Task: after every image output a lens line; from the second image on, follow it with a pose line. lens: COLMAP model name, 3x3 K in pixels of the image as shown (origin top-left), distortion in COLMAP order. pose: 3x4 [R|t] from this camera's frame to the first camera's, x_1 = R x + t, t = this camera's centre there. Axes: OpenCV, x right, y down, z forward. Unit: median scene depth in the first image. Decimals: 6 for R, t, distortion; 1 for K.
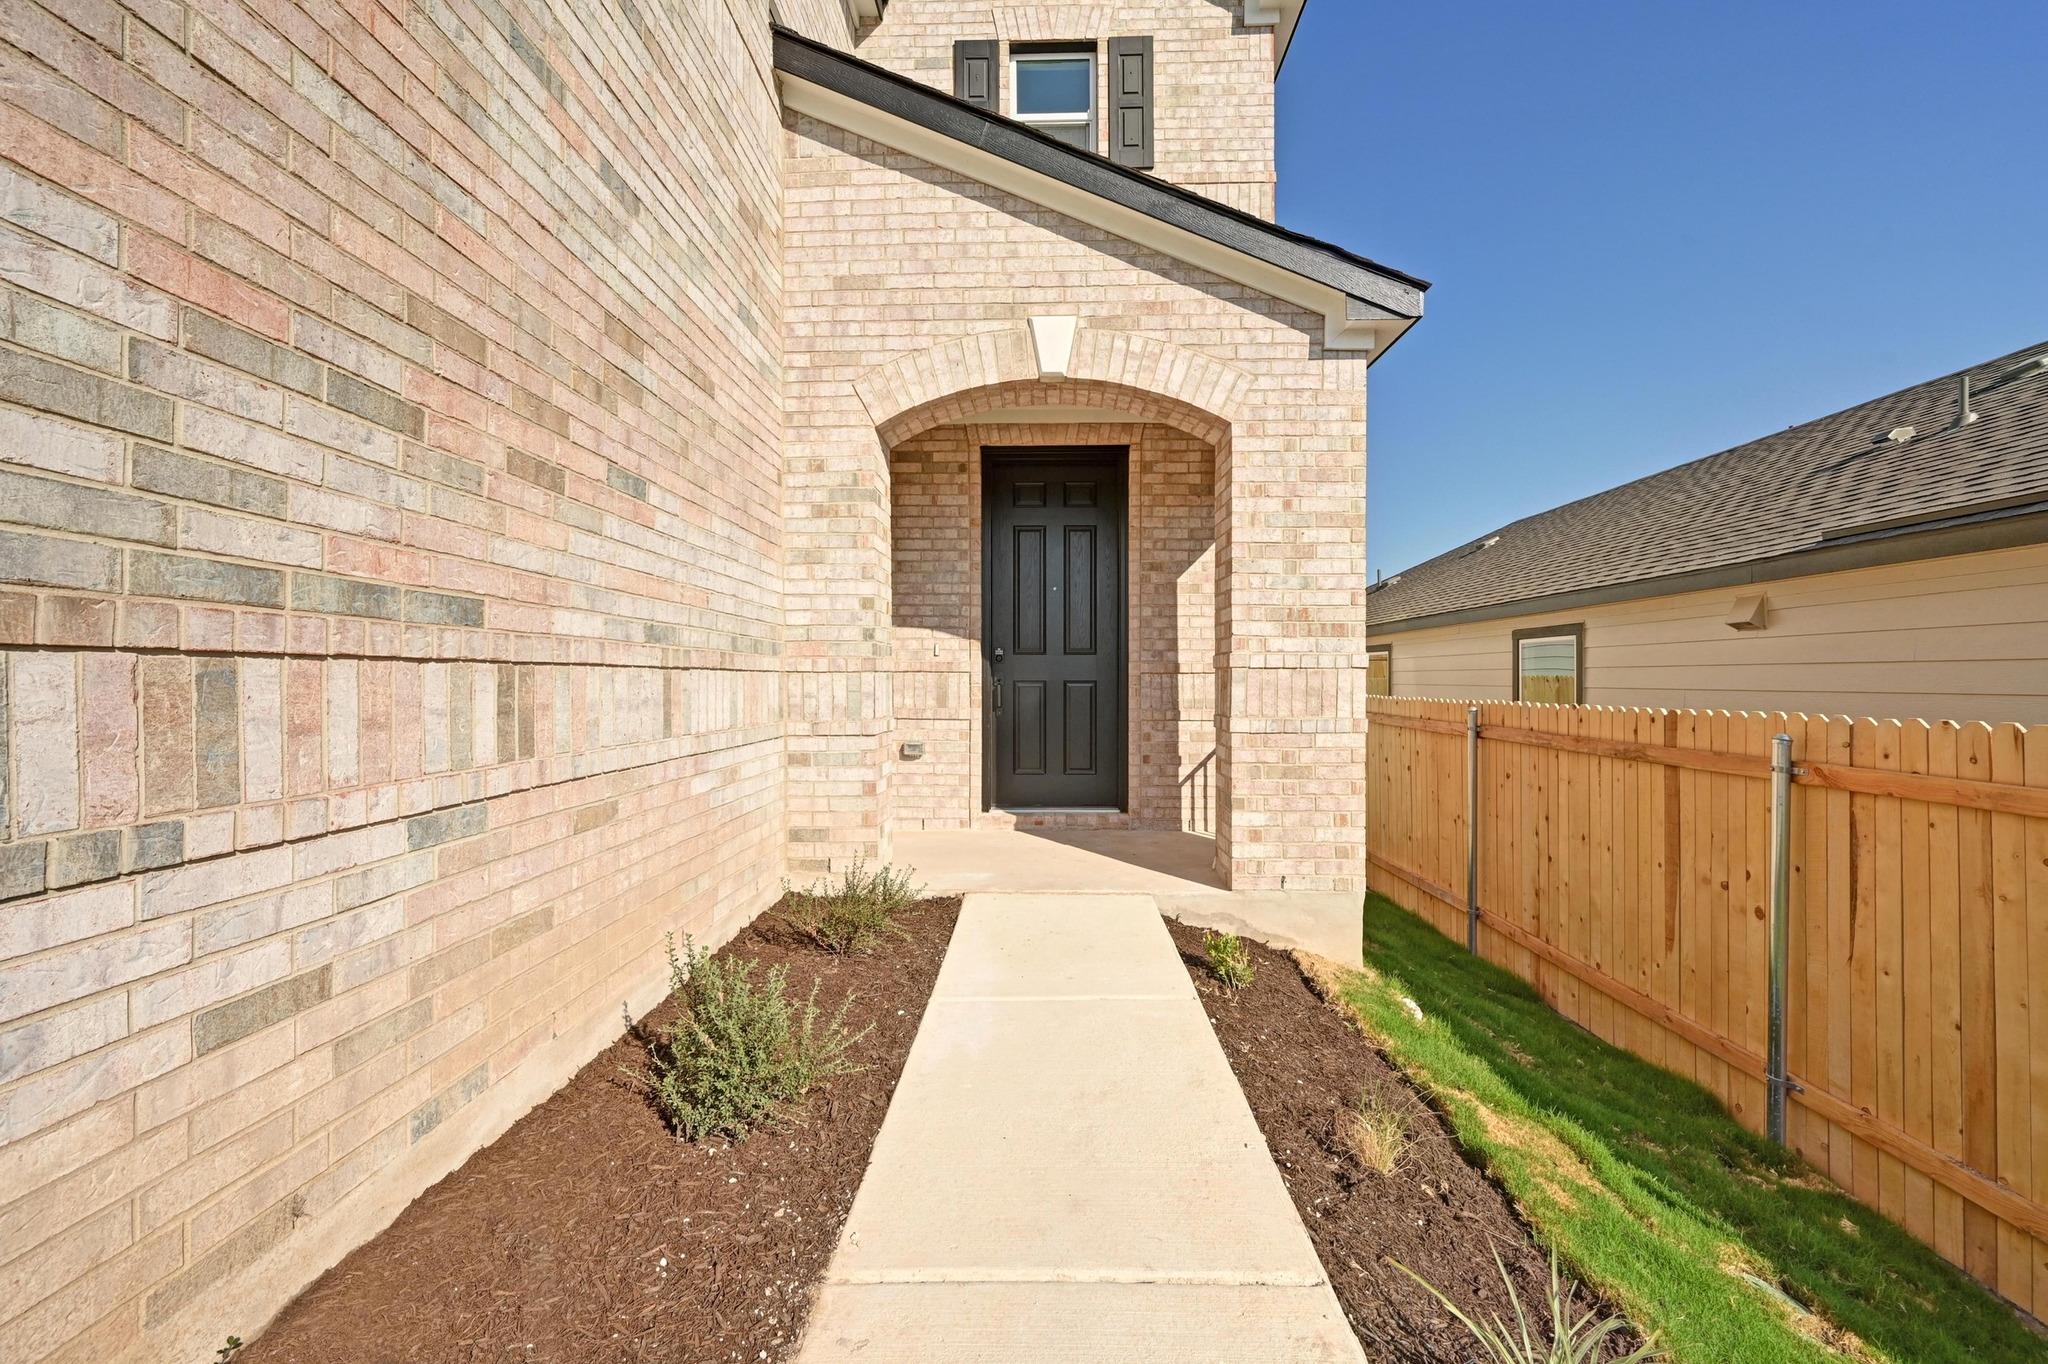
lens RADIAL K [[846.5, 0, 1022.5], [0, 846.5, 676.4], [0, 0, 1]] dist [0.033391, 0.000505]
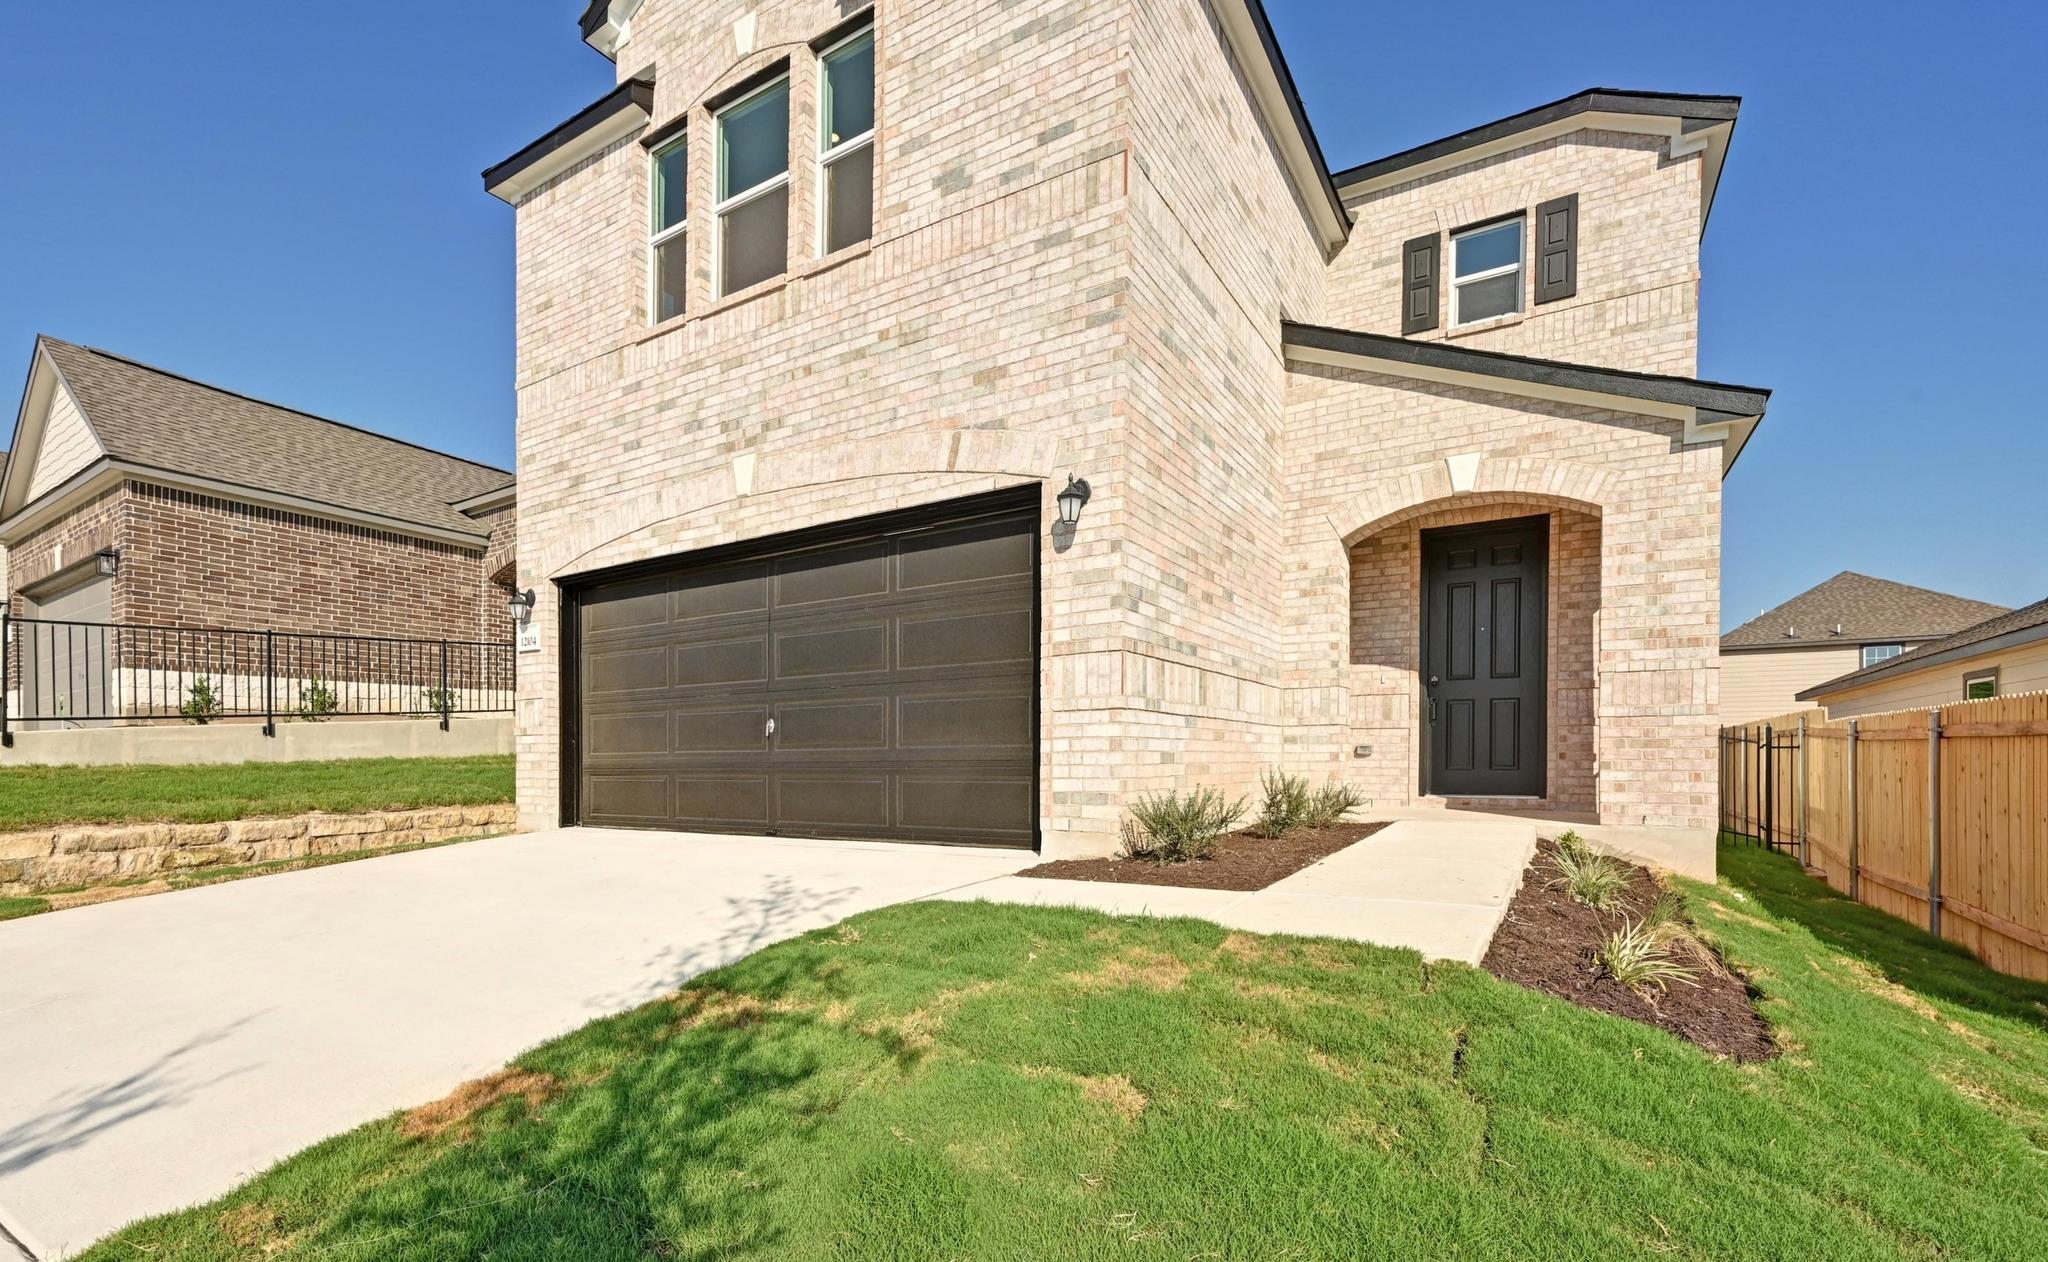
lens RADIAL K [[968.9, 0, 929.4], [0, 968.9, 779.6], [0, 0, 1]] dist [0.019247, 0.002902]
pose [[0.849734, 0.008644, -0.527141, 0.151634], [0.003160, 0.999764, 0.021488, 0.133821], [0.527203, -0.019925, 0.849506, -1.050769]]
